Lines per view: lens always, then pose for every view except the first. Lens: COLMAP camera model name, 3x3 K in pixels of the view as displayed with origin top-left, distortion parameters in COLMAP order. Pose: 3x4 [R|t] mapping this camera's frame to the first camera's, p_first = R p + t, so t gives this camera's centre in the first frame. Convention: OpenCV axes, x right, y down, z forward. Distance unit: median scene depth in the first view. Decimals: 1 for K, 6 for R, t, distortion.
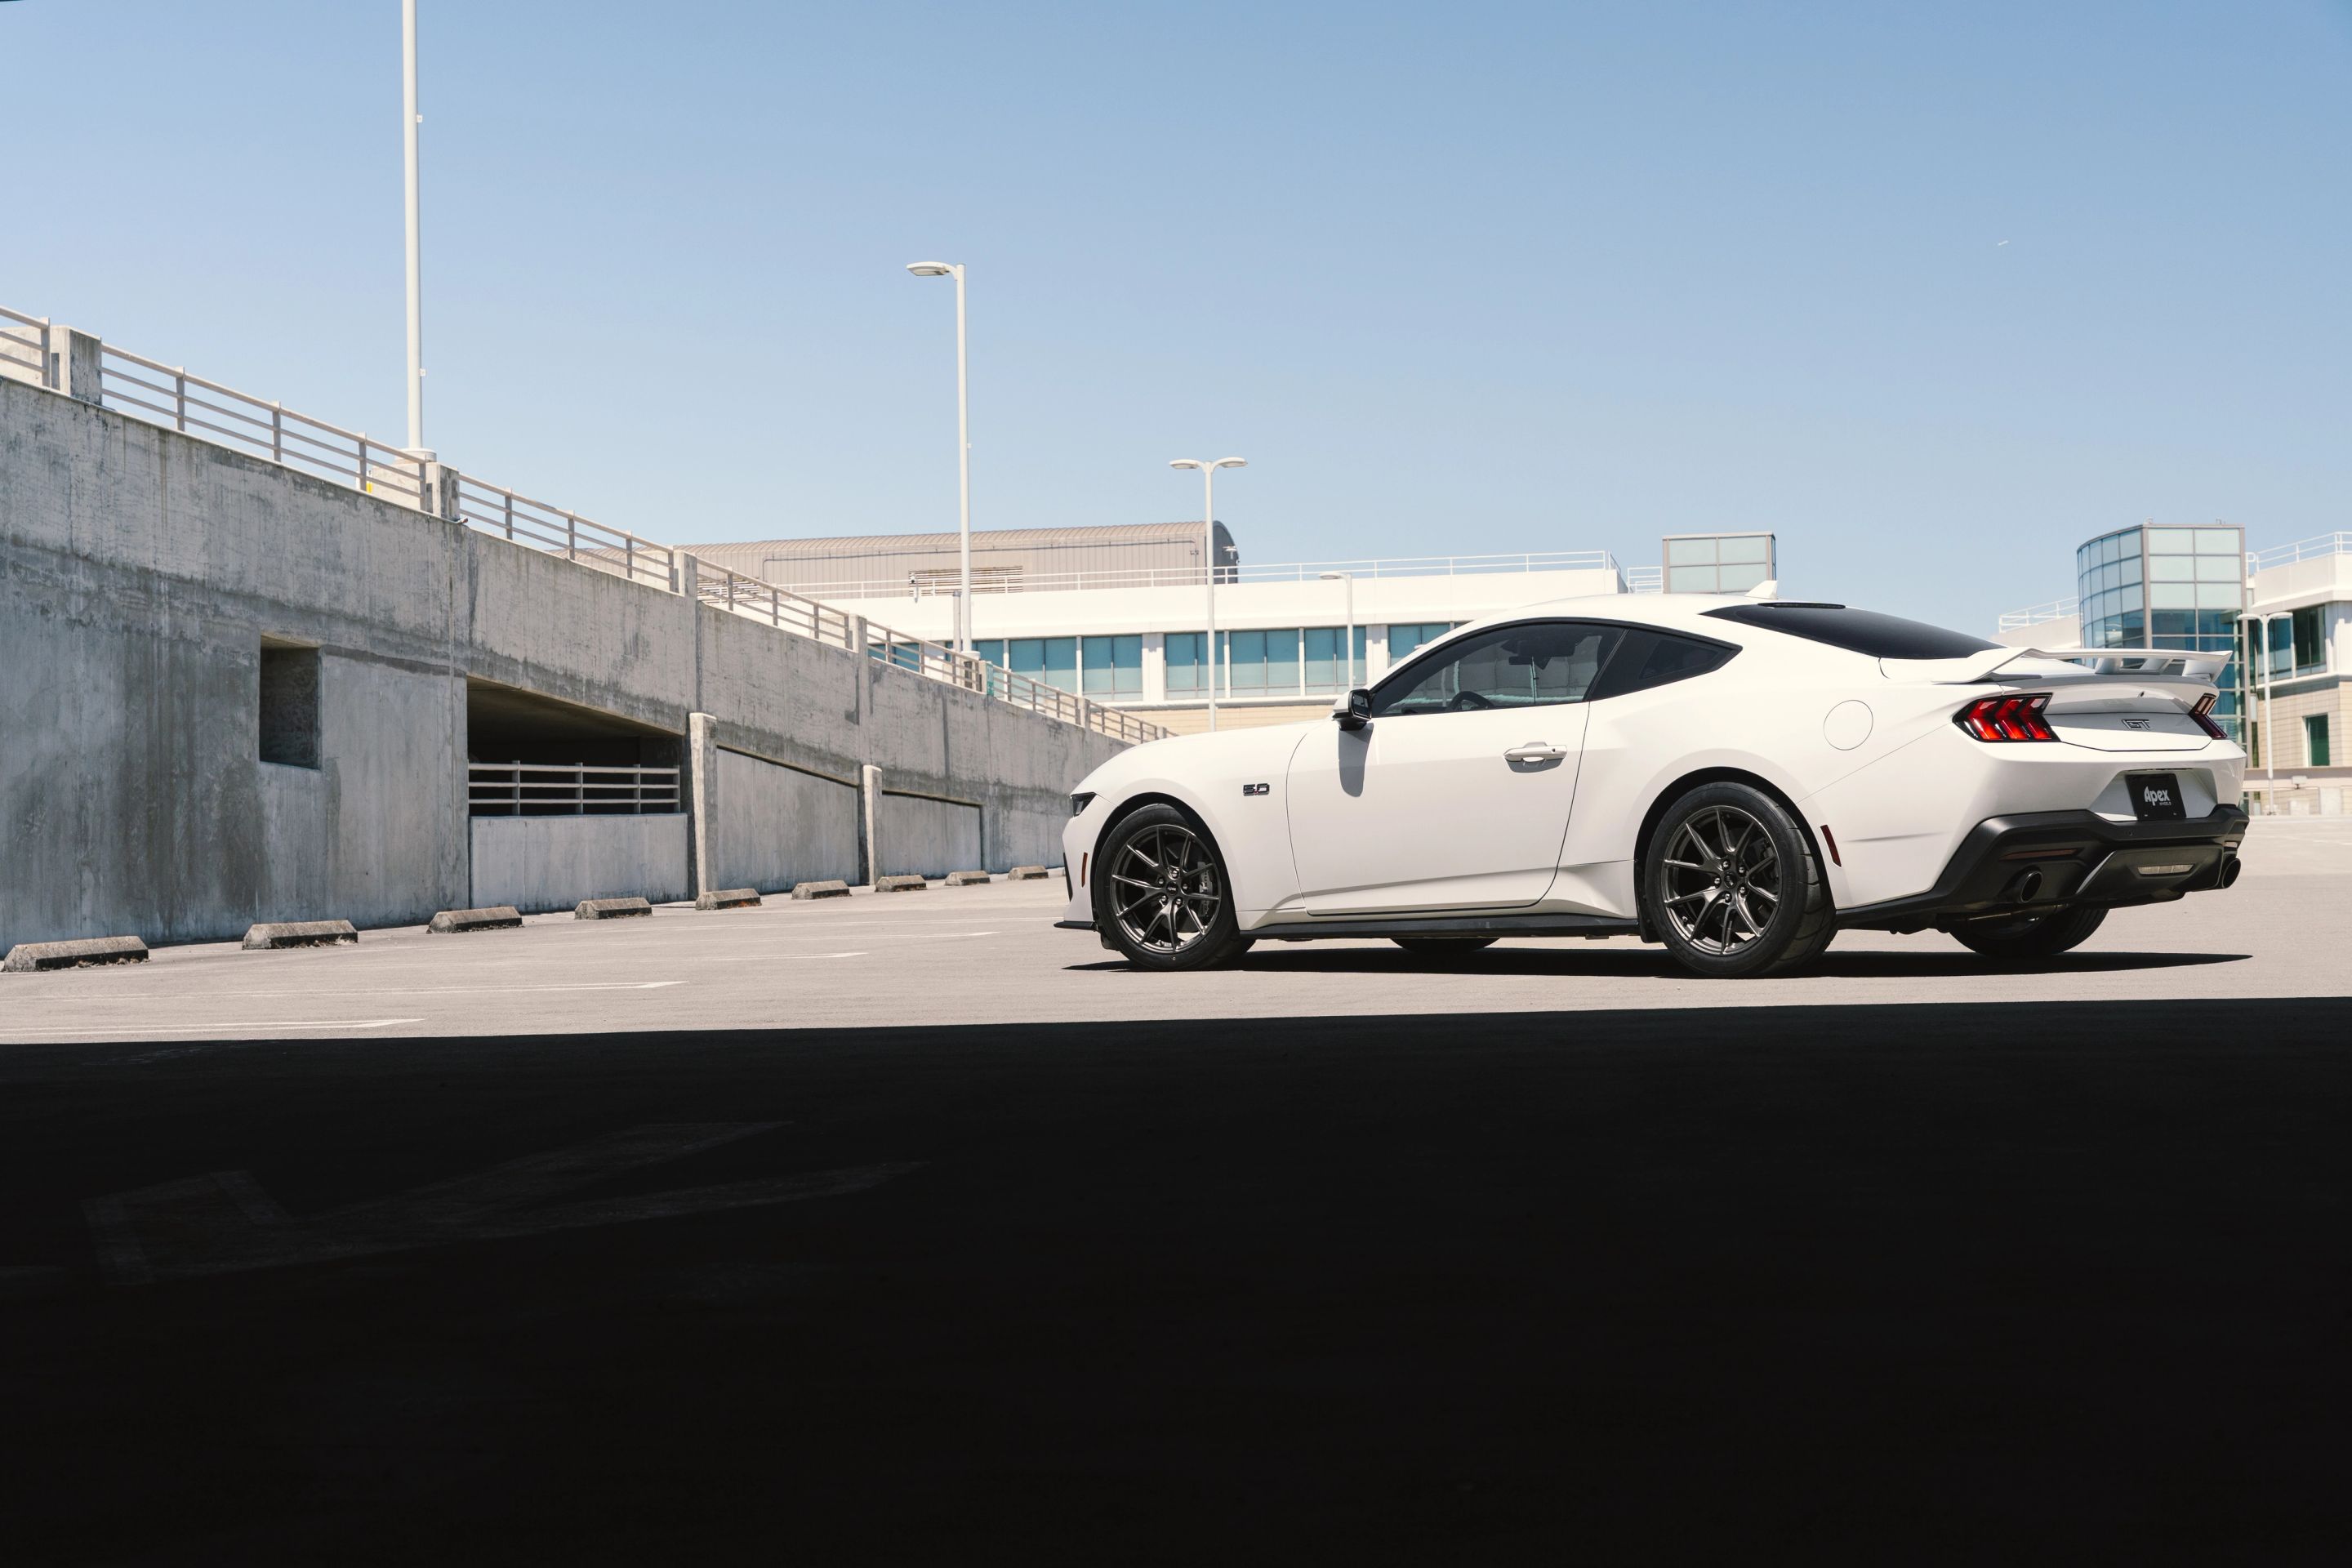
lens RADIAL K [[3709.8, 0, 1176.0], [0, 3709.8, 784.0], [0, 0, 1]] dist [0.030999, 0.040443]
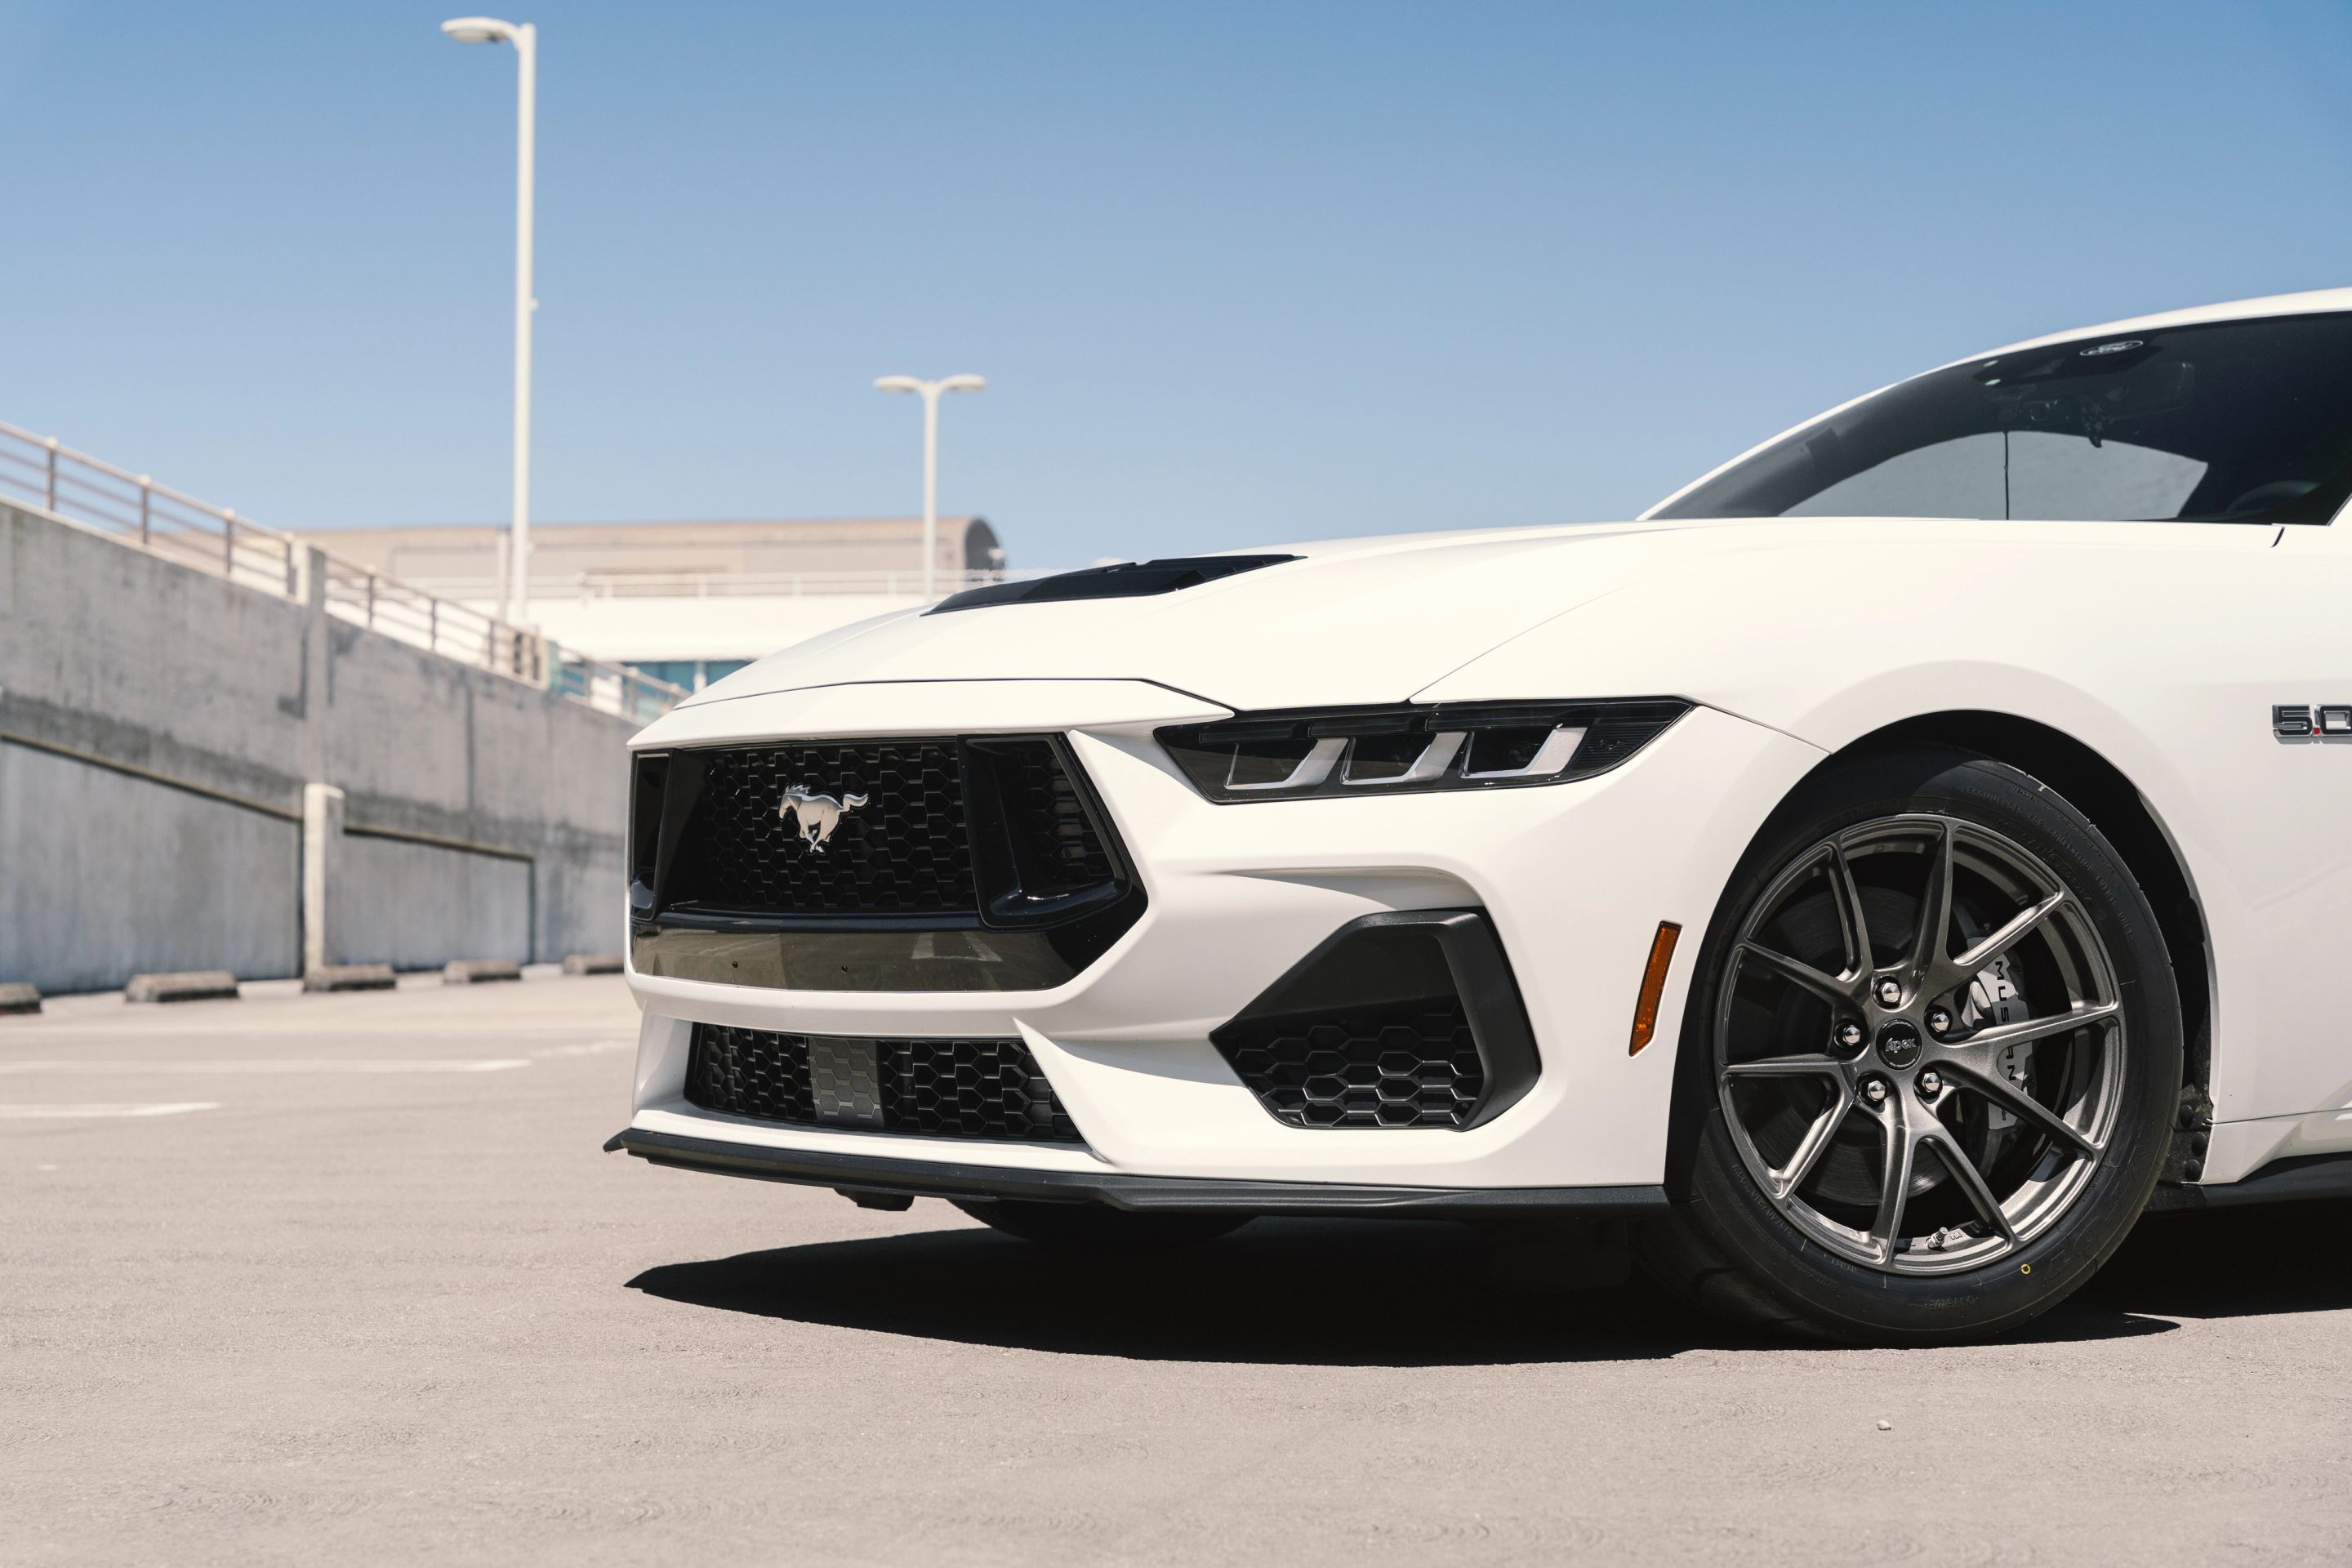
lens RADIAL K [[4476.1, 0, 1141.3], [0, 4476.1, 781.6], [0, 0, 1]] dist [0.052602, 0.154503]
pose [[0.998728, 0.024447, 0.044090, 0.030937], [-0.023663, 0.999554, -0.018214, 0.006744], [-0.044516, 0.017147, 0.998862, 0.367483]]
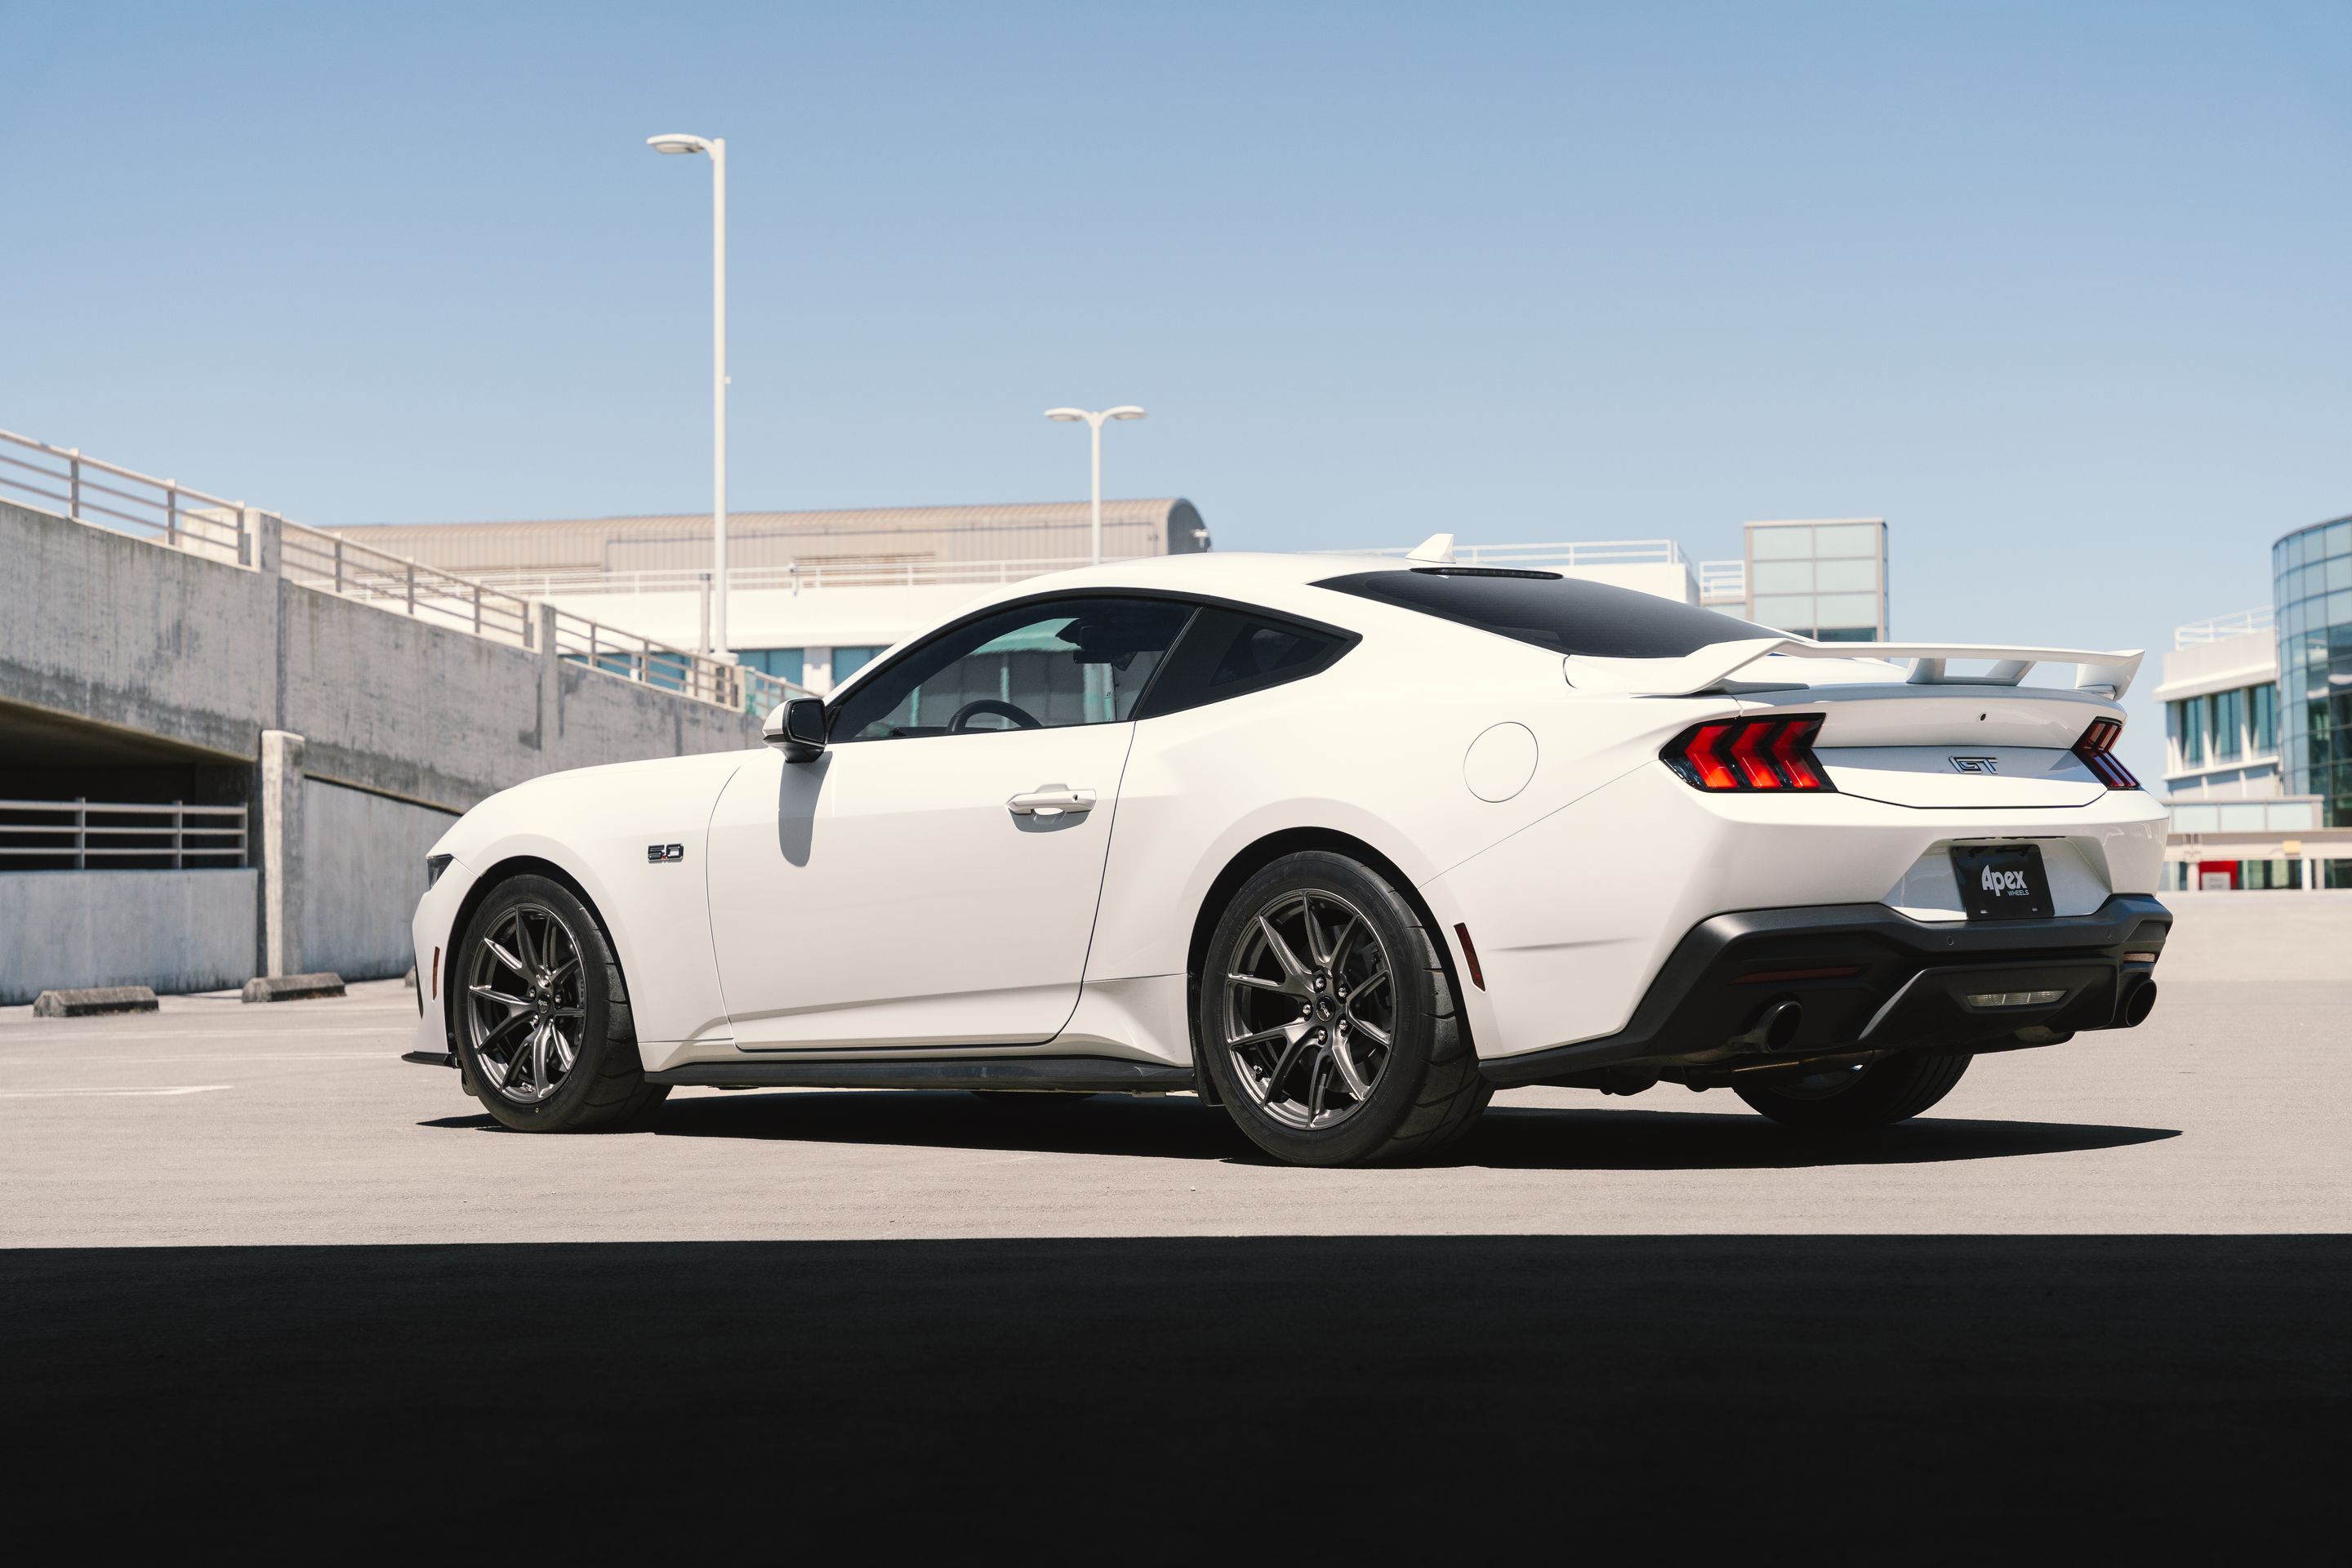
lens RADIAL K [[4623.6, 0, 1208.2], [0, 4623.6, 778.8], [0, 0, 1]] dist [0.029699, 0.273359]
pose [[0.999922, 0.010137, 0.007351, 0.060949], [-0.010055, 0.999888, -0.011113, -0.001905], [-0.007462, 0.011038, 0.999911, 0.110150]]
